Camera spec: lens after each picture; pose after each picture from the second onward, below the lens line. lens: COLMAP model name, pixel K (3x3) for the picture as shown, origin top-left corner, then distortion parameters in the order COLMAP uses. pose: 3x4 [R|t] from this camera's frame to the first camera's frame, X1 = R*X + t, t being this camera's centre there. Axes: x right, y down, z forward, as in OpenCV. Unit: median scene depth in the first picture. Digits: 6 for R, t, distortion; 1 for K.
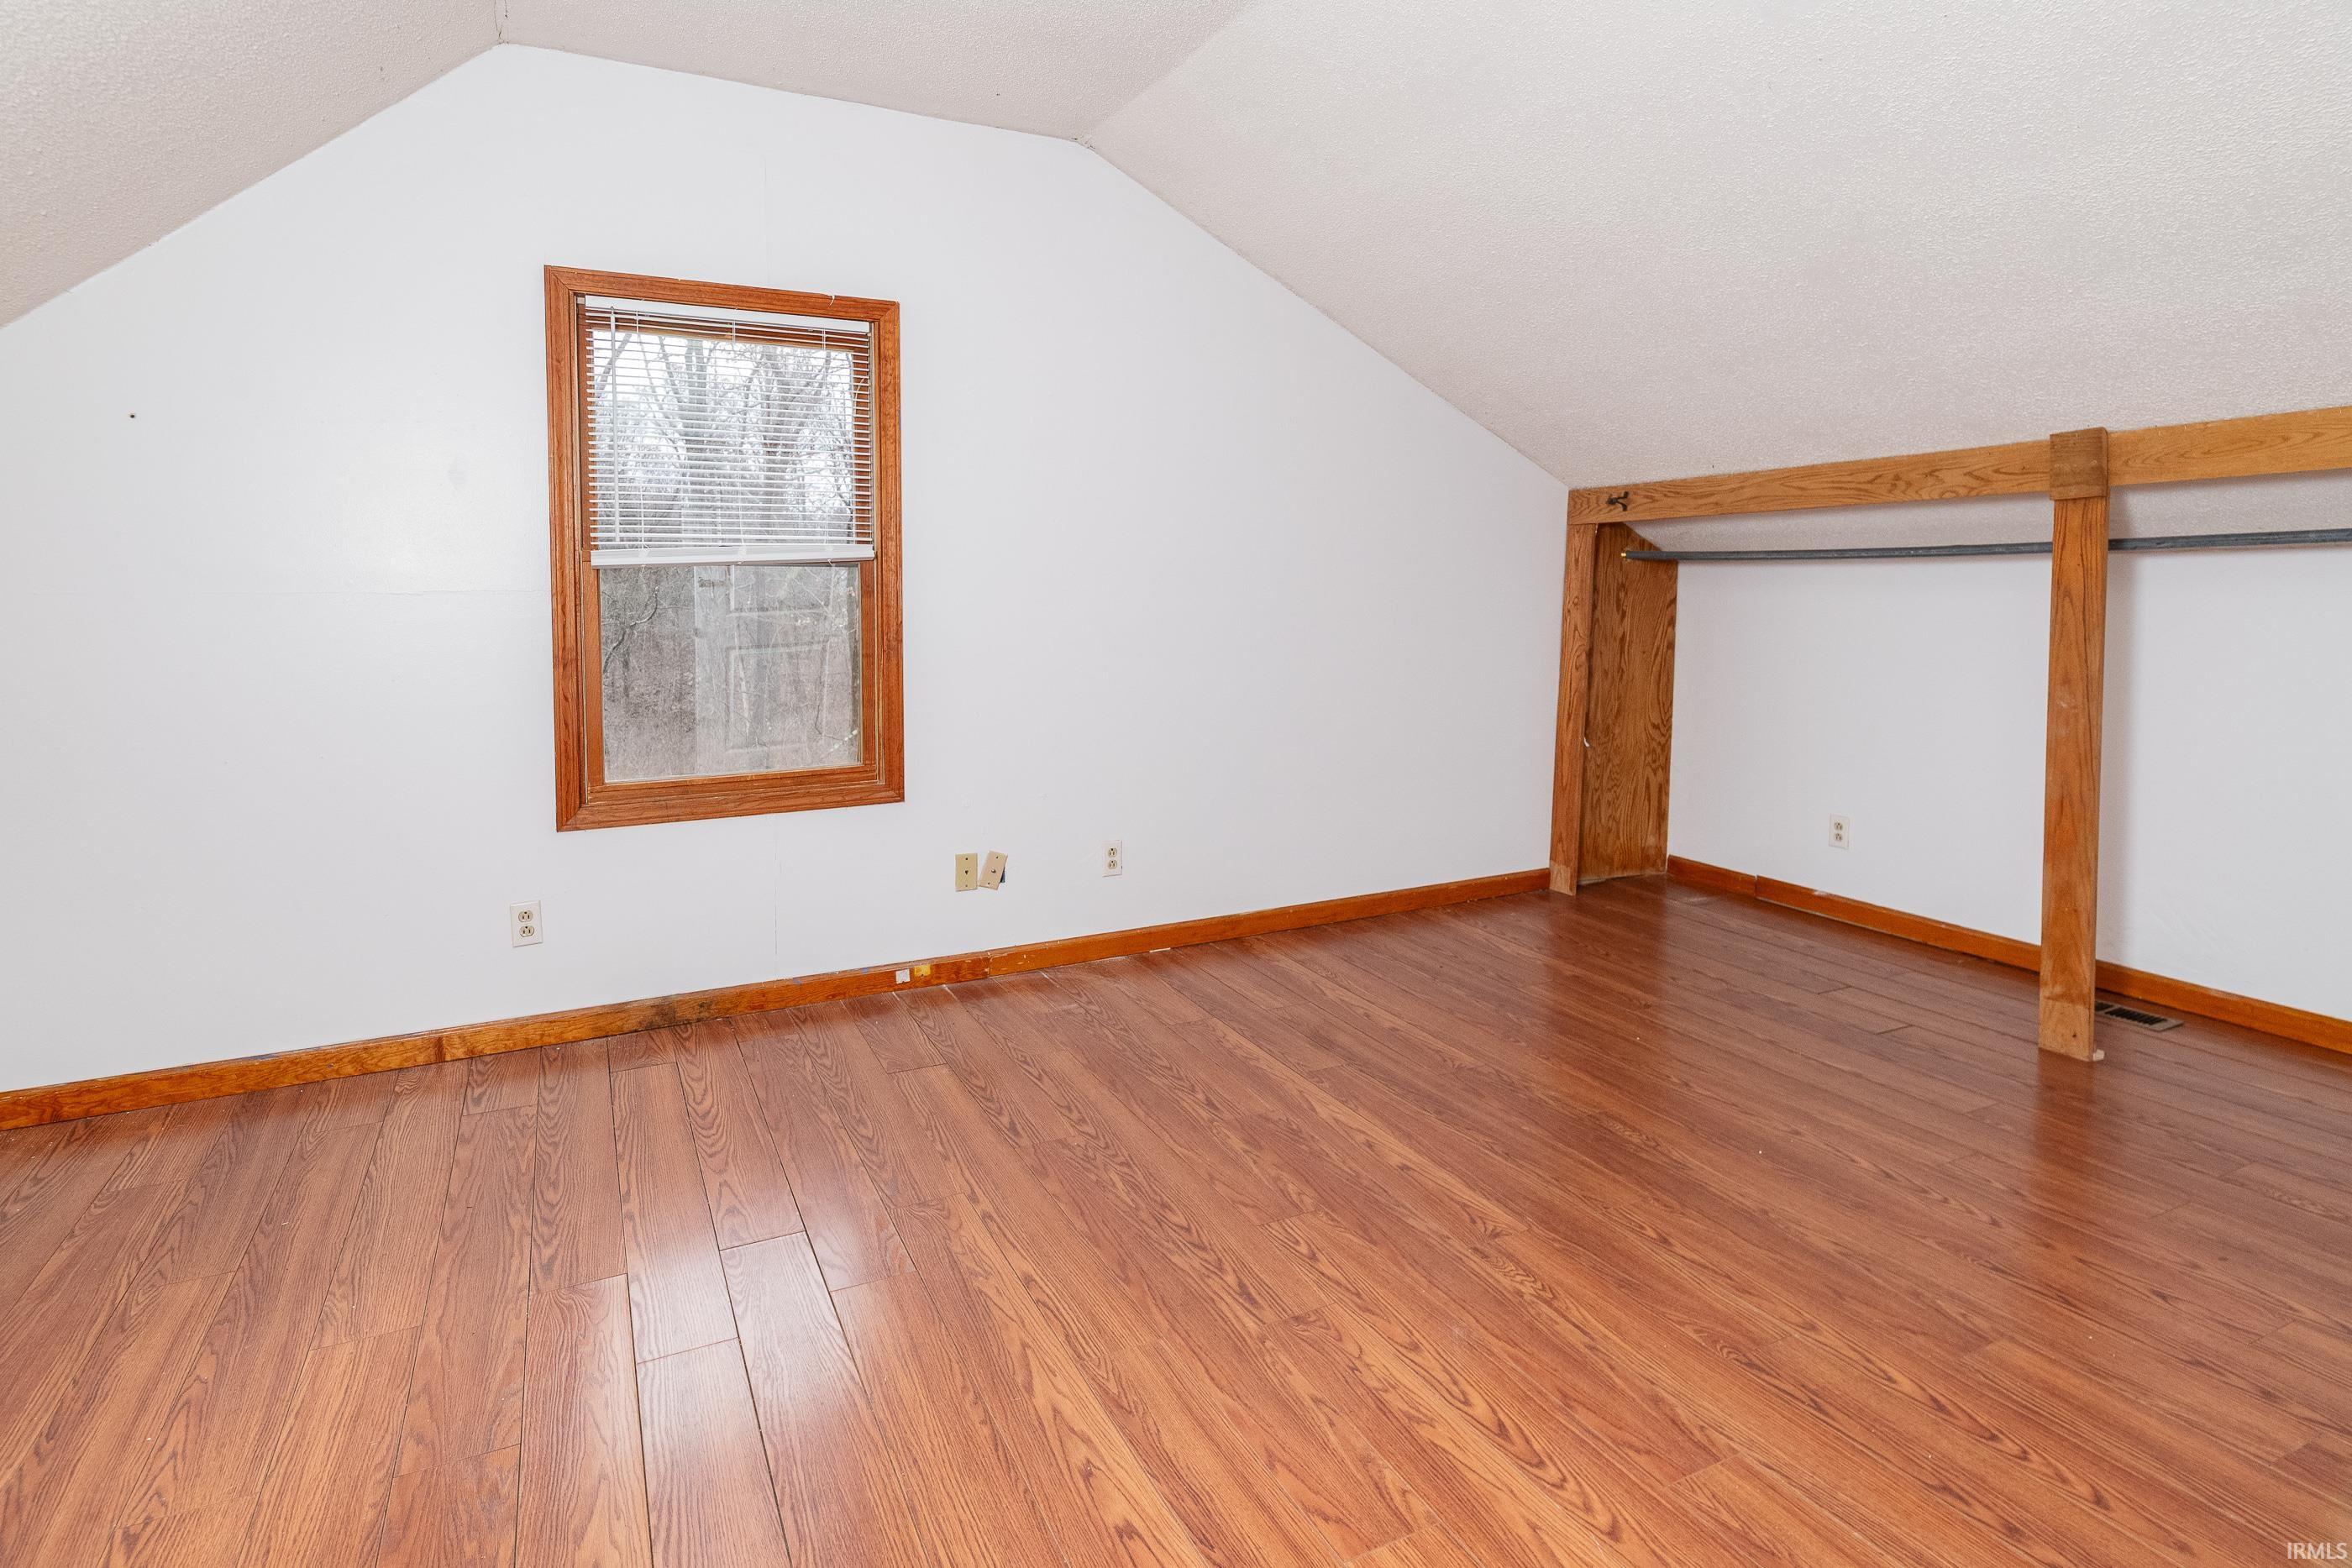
lens RADIAL K [[1183.2, 0, 1182.1], [0, 1183.2, 760.7], [0, 0, 1]] dist [0.028679, -0.000212]
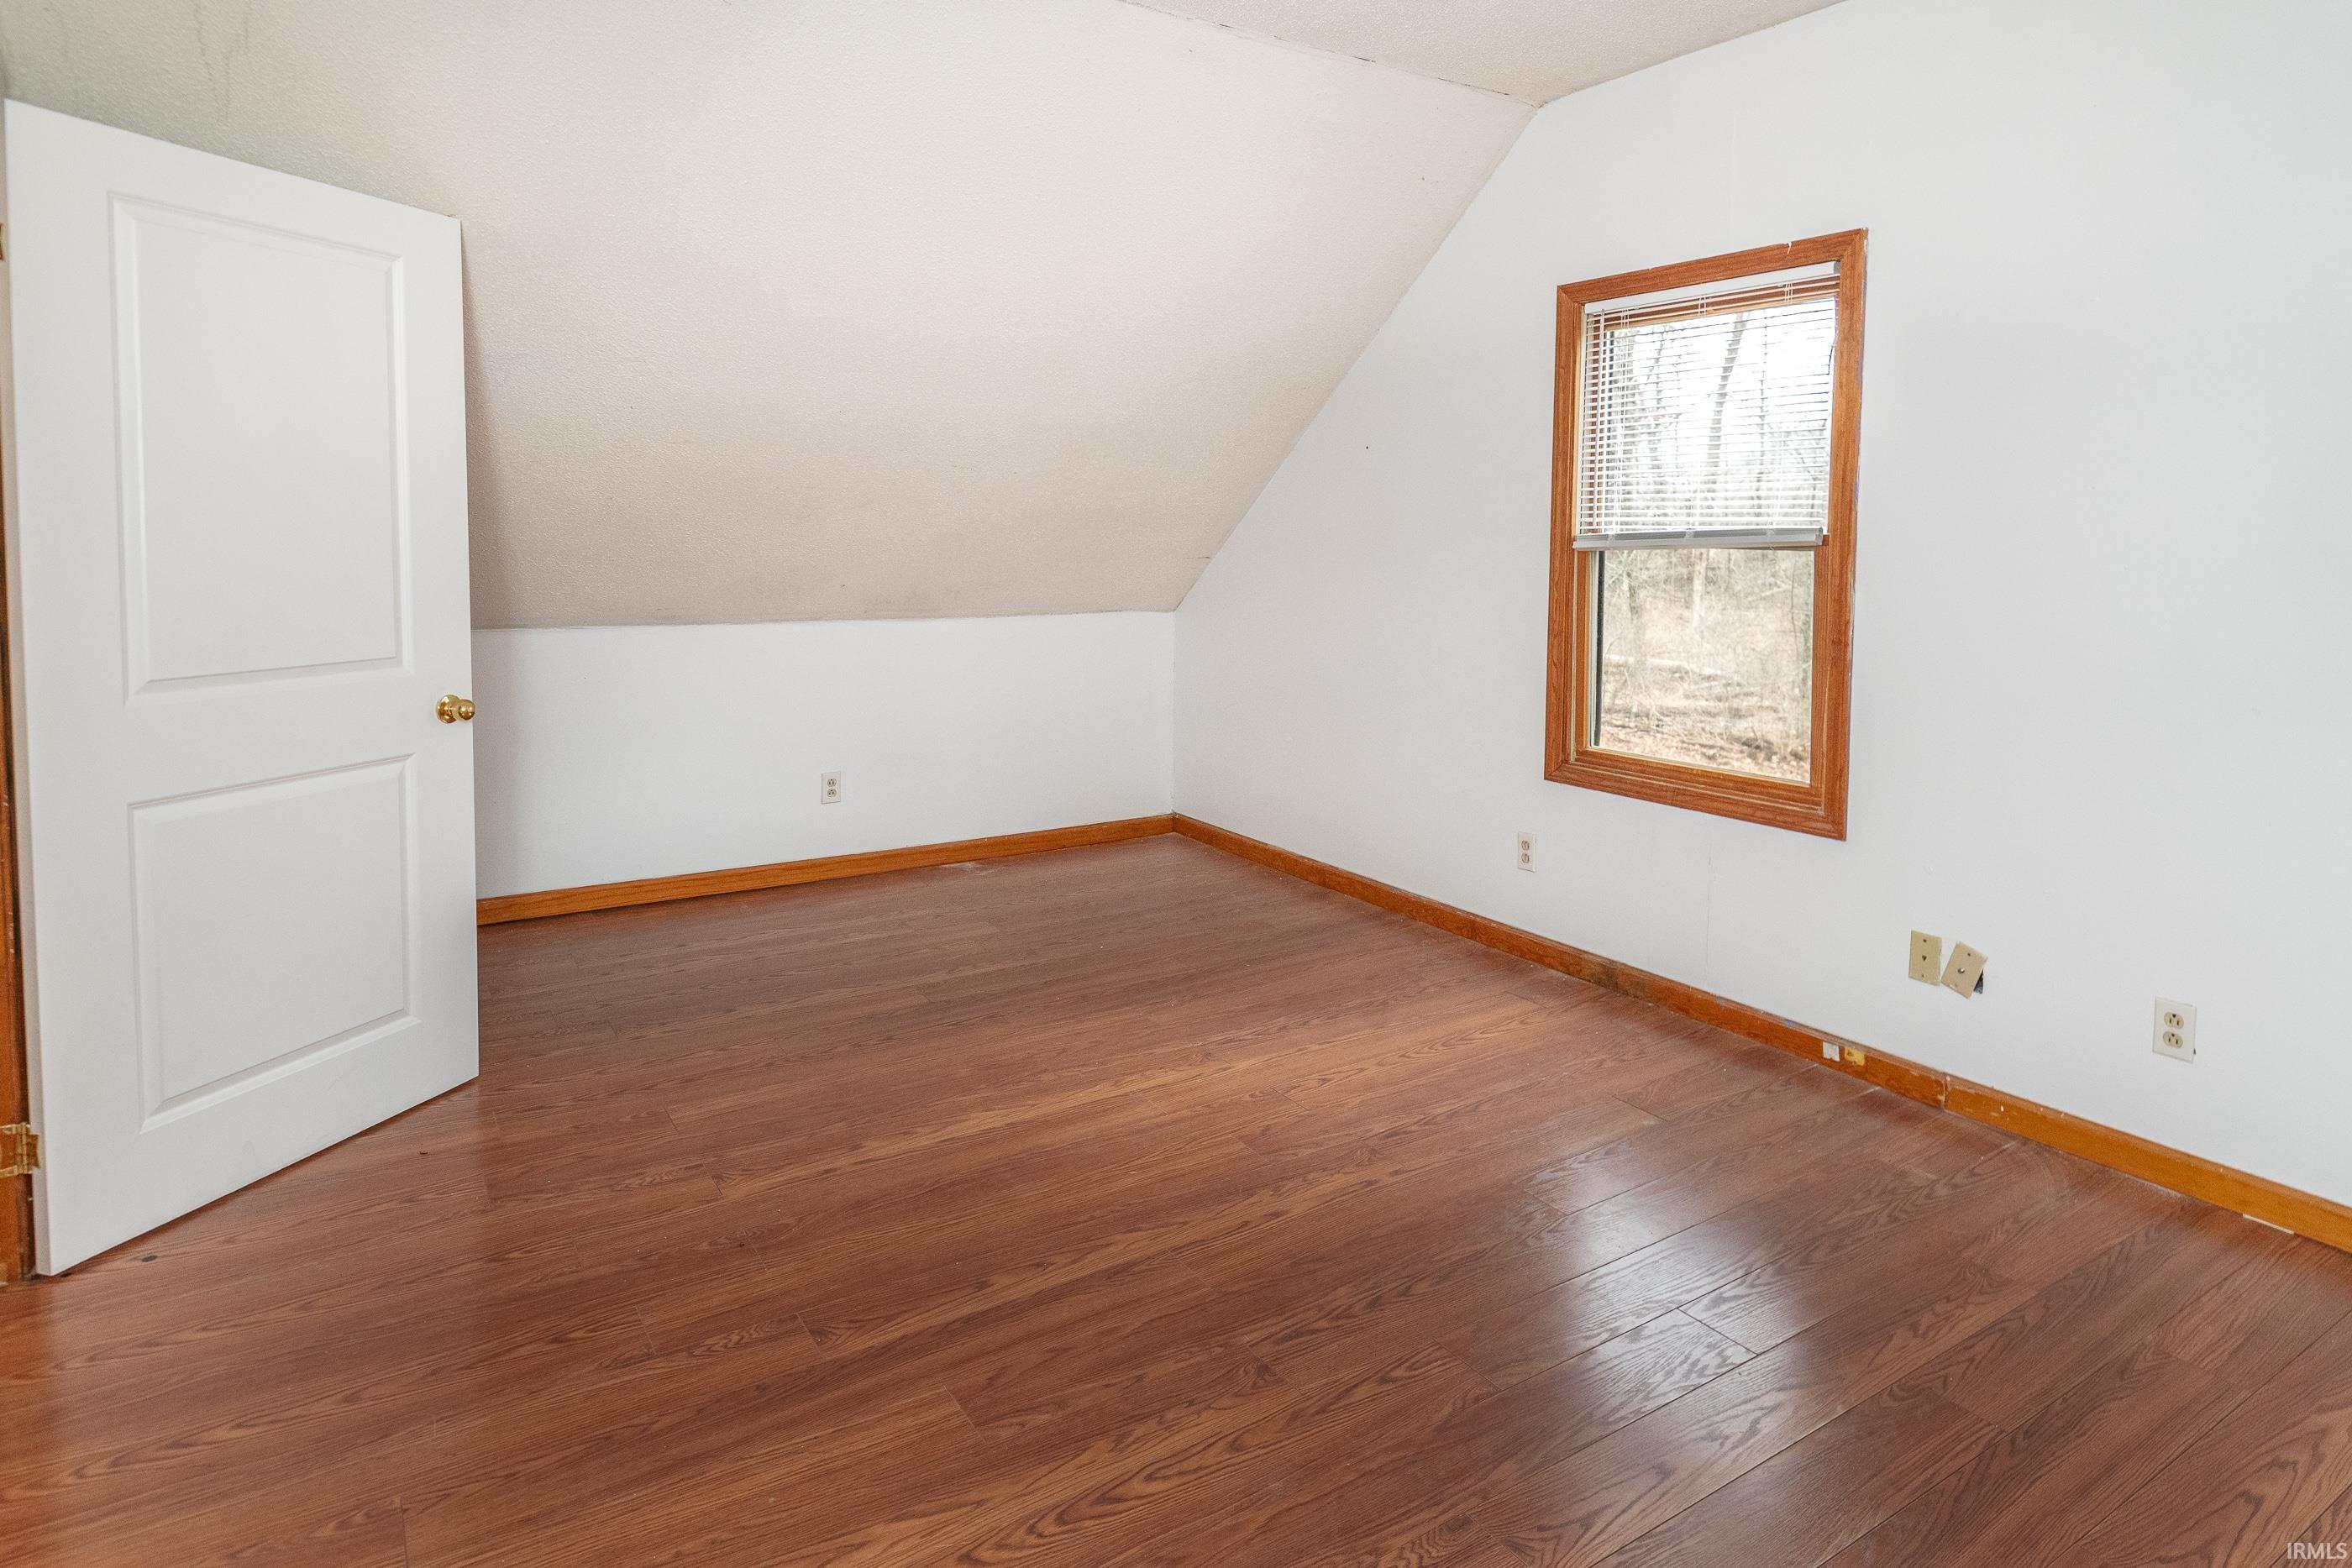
lens RADIAL K [[1330.6, 0, 1176.0], [0, 1330.6, 784.0], [0, 0, 1]] dist [-0.000660, 0.000274]
pose [[0.108545, 0.193089, -0.975159, 0.802065], [-0.155797, 0.972137, 0.175149, -0.123699], [0.981807, 0.132916, 0.135603, 0.561133]]
